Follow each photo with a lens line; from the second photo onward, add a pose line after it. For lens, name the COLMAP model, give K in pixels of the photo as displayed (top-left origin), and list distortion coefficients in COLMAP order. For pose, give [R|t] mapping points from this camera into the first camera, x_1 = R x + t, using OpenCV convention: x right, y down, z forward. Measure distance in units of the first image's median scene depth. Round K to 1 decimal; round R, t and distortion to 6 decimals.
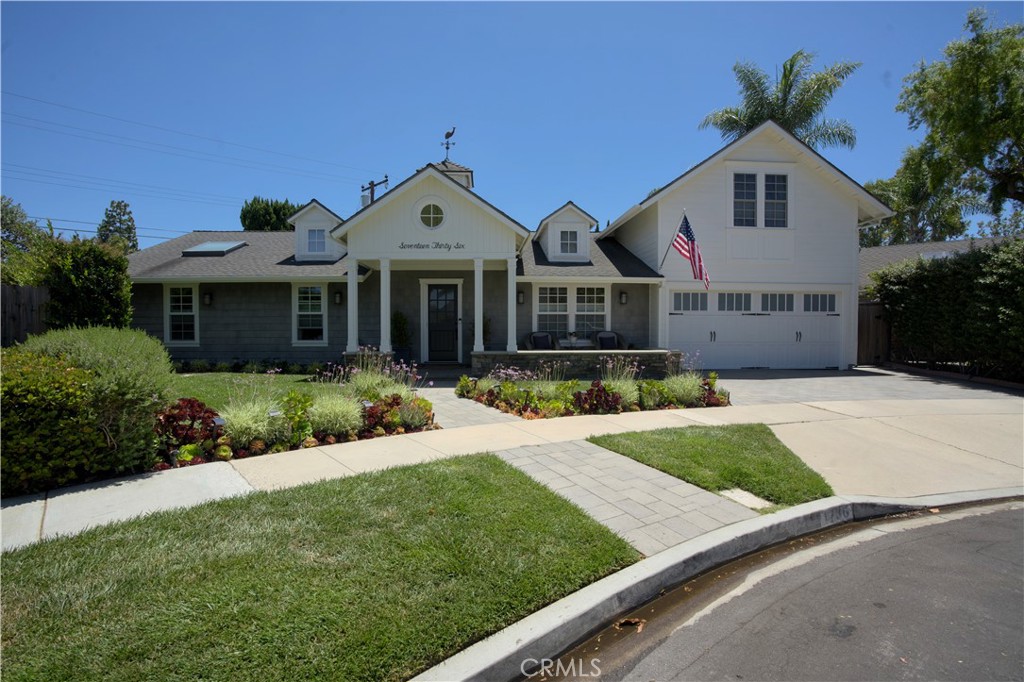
lens RADIAL K [[449.8, 0, 510.4], [0, 449.8, 338.8], [0, 0, 1]] dist [-0.022541, -0.000265]
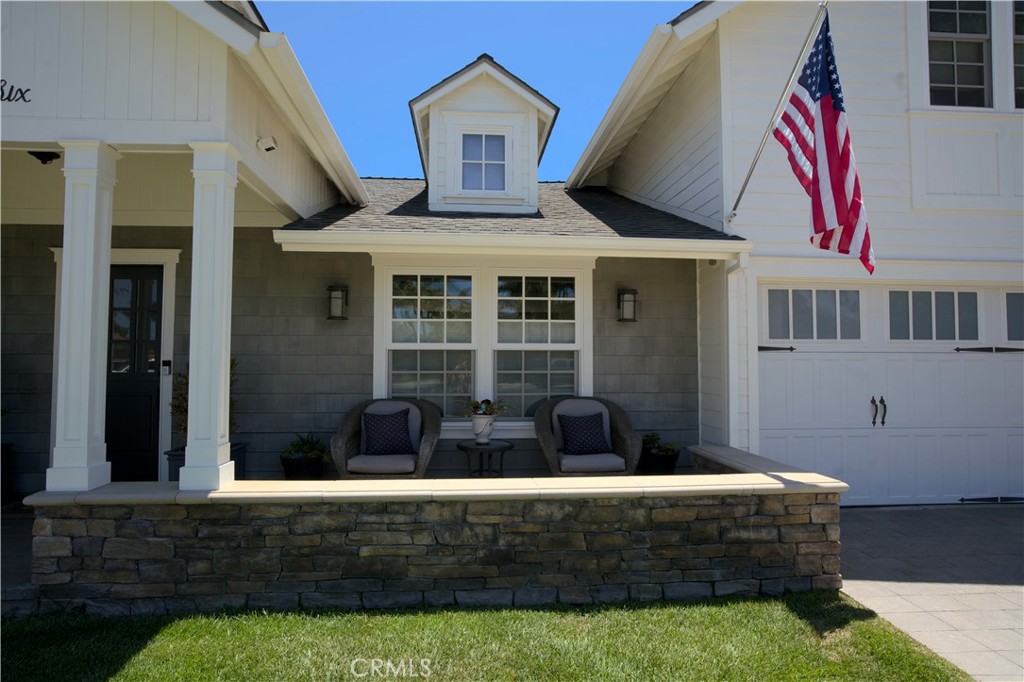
lens RADIAL K [[561.4, 0, 508.9], [0, 561.4, 343.4], [0, 0, 1]] dist [0.010735, 0.000905]
pose [[0.999687, 0.001582, 0.024979, 0.145446], [0.000116, 0.997697, -0.067835, -0.028905], [-0.025029, 0.067817, 0.997384, 0.552219]]
